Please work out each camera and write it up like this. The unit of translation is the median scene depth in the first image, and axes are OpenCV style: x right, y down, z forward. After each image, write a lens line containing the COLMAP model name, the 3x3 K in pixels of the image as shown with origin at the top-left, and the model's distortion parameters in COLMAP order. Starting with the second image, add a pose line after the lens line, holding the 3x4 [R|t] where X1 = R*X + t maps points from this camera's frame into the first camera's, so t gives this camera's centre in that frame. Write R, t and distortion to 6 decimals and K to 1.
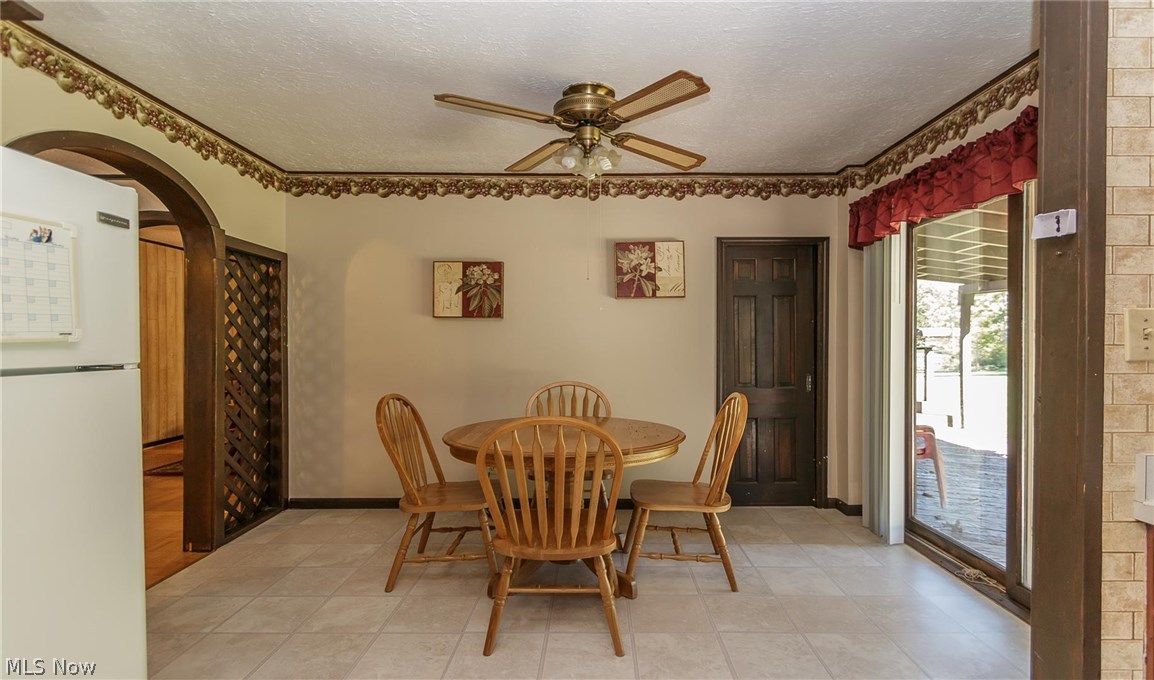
lens RADIAL K [[572.8, 0, 584.7], [0, 572.8, 344.8], [0, 0, 1]] dist [0.003233, -0.000675]
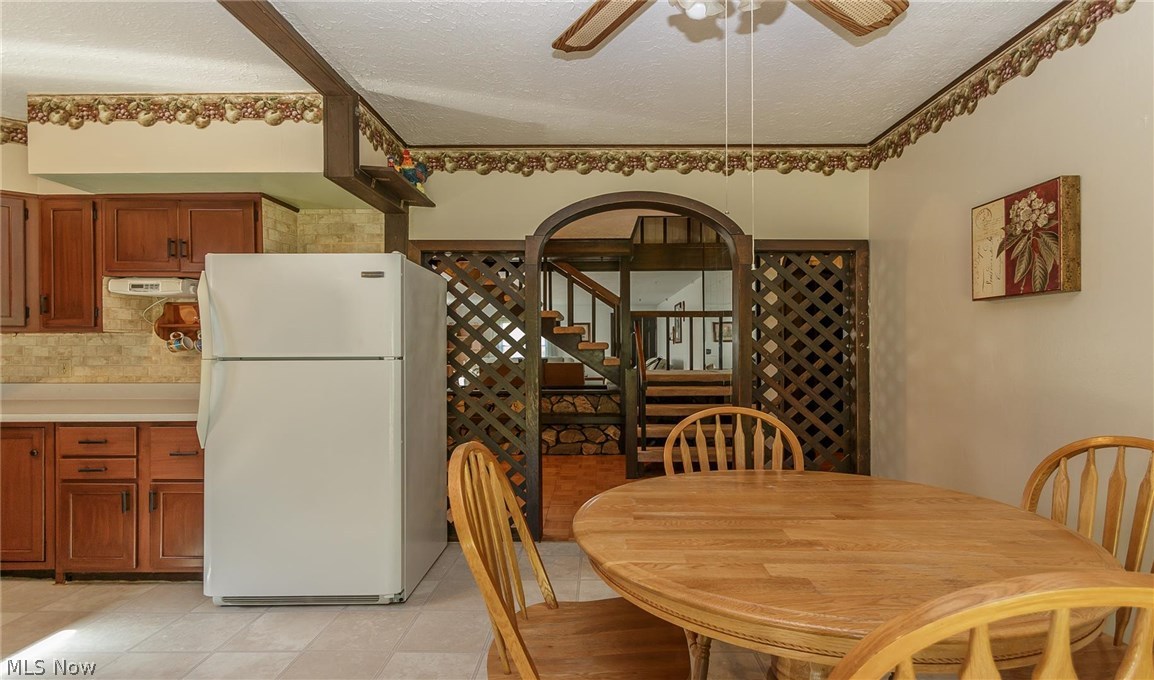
lens RADIAL K [[572.8, 0, 584.5], [0, 572.8, 347.2], [0, 0, 1]] dist [0.003233, -0.000675]
pose [[0.020552, -0.001521, -0.999788, 0.484594], [-0.001191, 0.999998, -0.001545, 0.003874], [0.999788, 0.001223, 0.020550, 0.831996]]
